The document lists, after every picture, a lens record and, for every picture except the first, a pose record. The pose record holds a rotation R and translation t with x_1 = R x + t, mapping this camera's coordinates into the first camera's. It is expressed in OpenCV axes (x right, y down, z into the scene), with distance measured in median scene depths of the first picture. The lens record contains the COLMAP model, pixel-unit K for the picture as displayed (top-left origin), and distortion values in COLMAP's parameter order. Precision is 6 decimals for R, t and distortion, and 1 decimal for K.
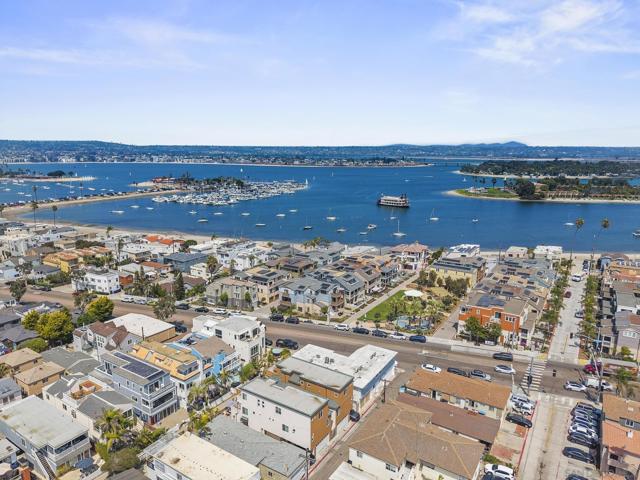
lens RADIAL K [[427.4, 0, 317.3], [0, 427.4, 237.8], [0, 0, 1]] dist [0.038809, -0.037310]
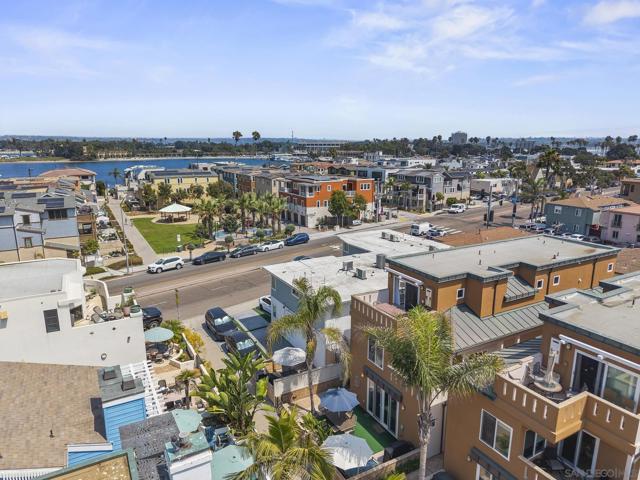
lens RADIAL K [[427.4, 0, 319.3], [0, 427.4, 244.0], [0, 0, 1]] dist [0.038809, -0.037310]
pose [[0.463784, -0.204548, 0.862012, -0.220848], [0.178634, 0.974589, 0.135153, 0.140321], [-0.867752, 0.091303, 0.488538, 0.580084]]
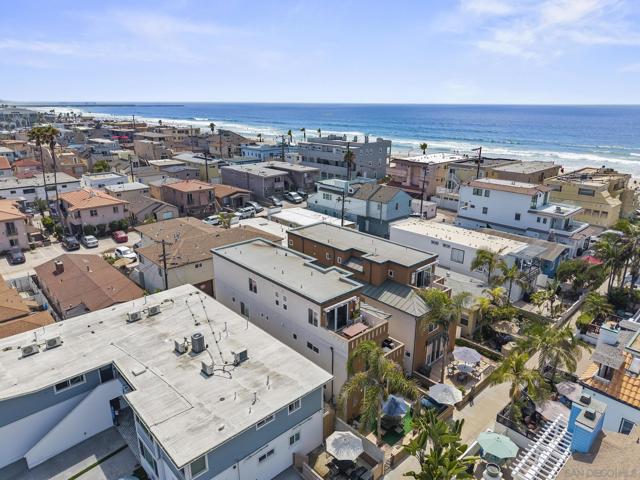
lens RADIAL K [[427.4, 0, 316.3], [0, 427.4, 235.9], [0, 0, 1]] dist [0.038809, -0.037310]
pose [[-0.967989, -0.079690, 0.238006, -0.089551], [0.045858, 0.876144, 0.479863, 0.044324], [-0.246768, 0.475417, -0.844443, 0.815237]]
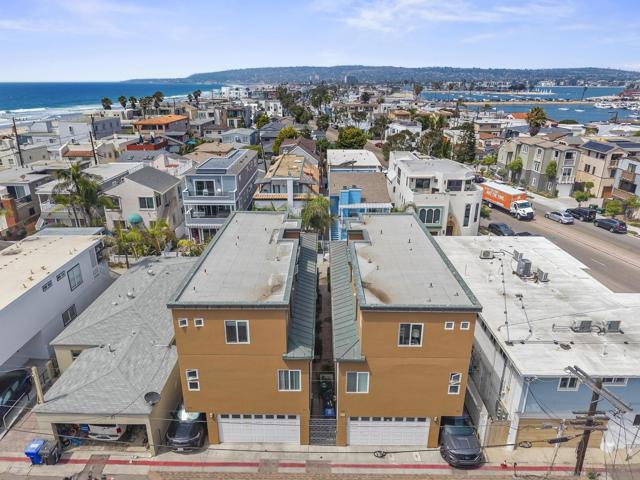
lens RADIAL K [[427.4, 0, 319.3], [0, 427.4, 242.1], [0, 0, 1]] dist [0.038809, -0.037310]
pose [[0.538457, 0.294669, -0.789452, 0.129026], [-0.170651, 0.955585, 0.240284, 0.143735], [0.825192, 0.005338, 0.564827, 0.461494]]
